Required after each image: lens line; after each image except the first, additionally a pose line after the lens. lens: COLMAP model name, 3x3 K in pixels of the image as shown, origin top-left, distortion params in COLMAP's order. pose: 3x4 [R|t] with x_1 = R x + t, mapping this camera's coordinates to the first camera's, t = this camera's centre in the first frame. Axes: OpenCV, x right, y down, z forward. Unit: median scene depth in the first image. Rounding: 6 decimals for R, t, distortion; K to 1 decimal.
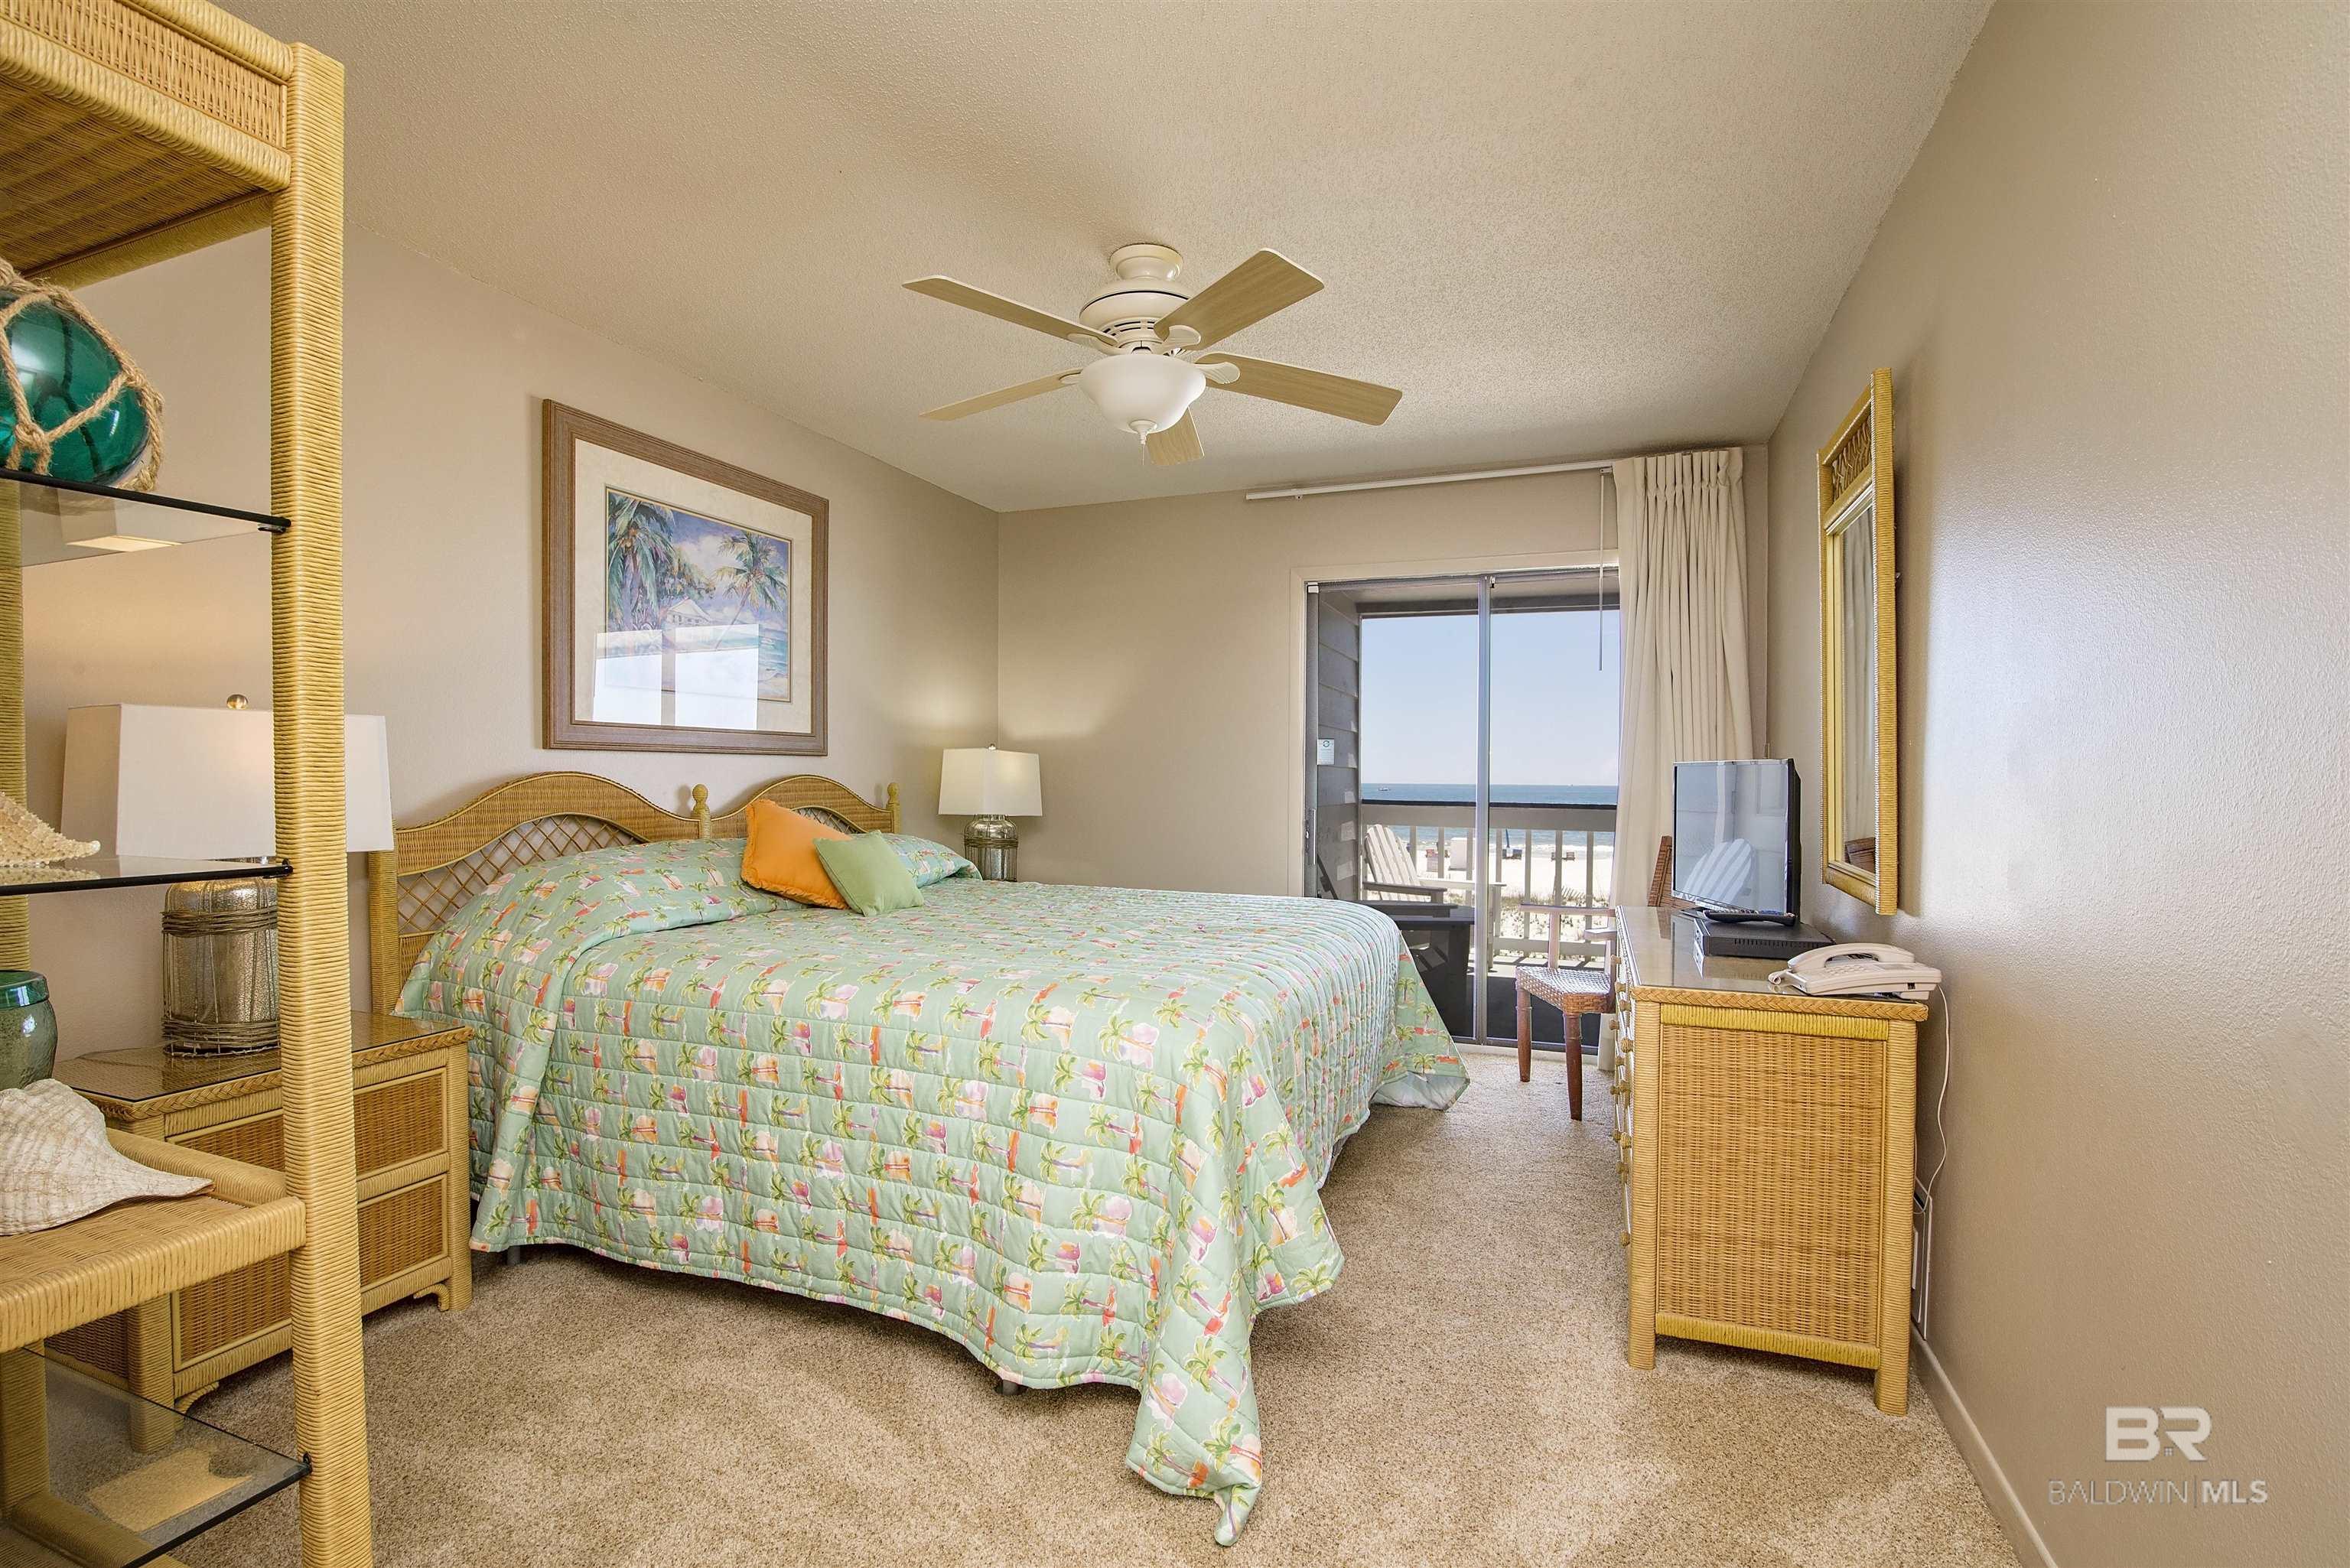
lens RADIAL K [[1079.1, 0, 1169.0], [0, 1079.1, 777.9], [0, 0, 1]] dist [-0.000244, -0.000063]
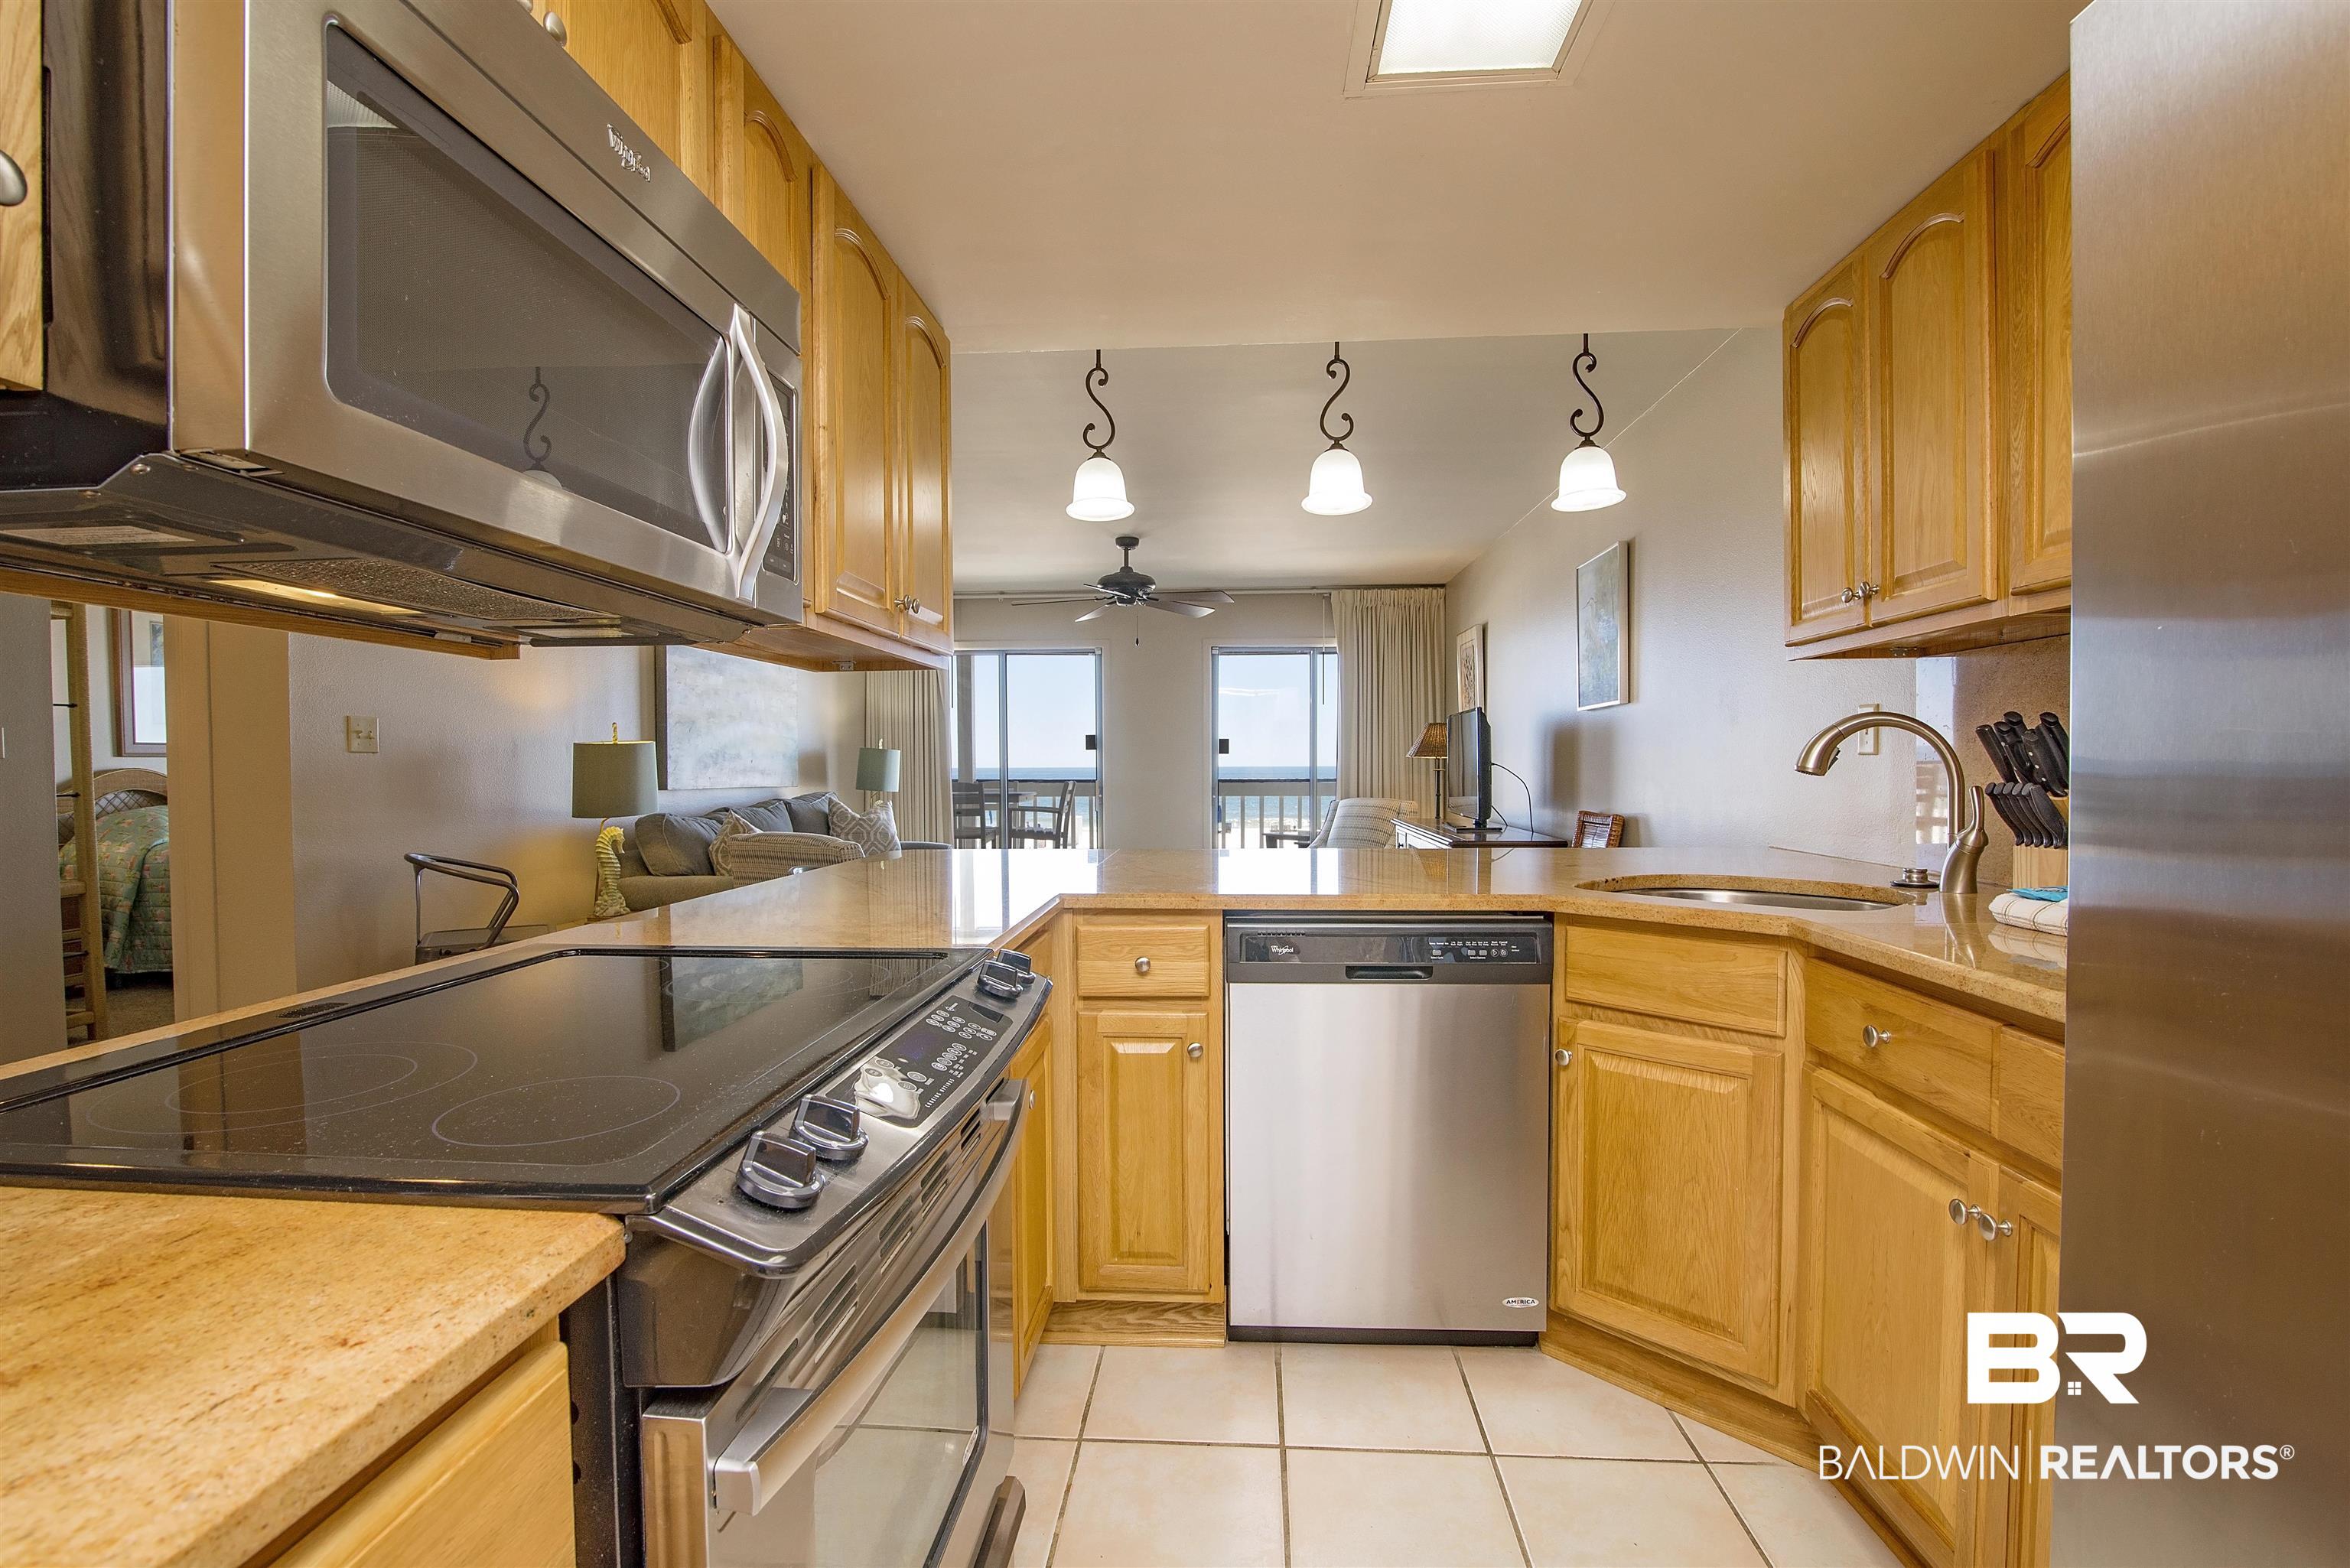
lens RADIAL K [[1079.1, 0, 1176.3], [0, 1079.1, 787.7], [0, 0, 1]] dist [-0.000244, -0.000063]
pose [[0.950731, -0.014182, 0.309694, 0.744228], [0.010747, 0.999860, 0.012793, 0.027604], [-0.309832, -0.008834, 0.950750, -1.691072]]
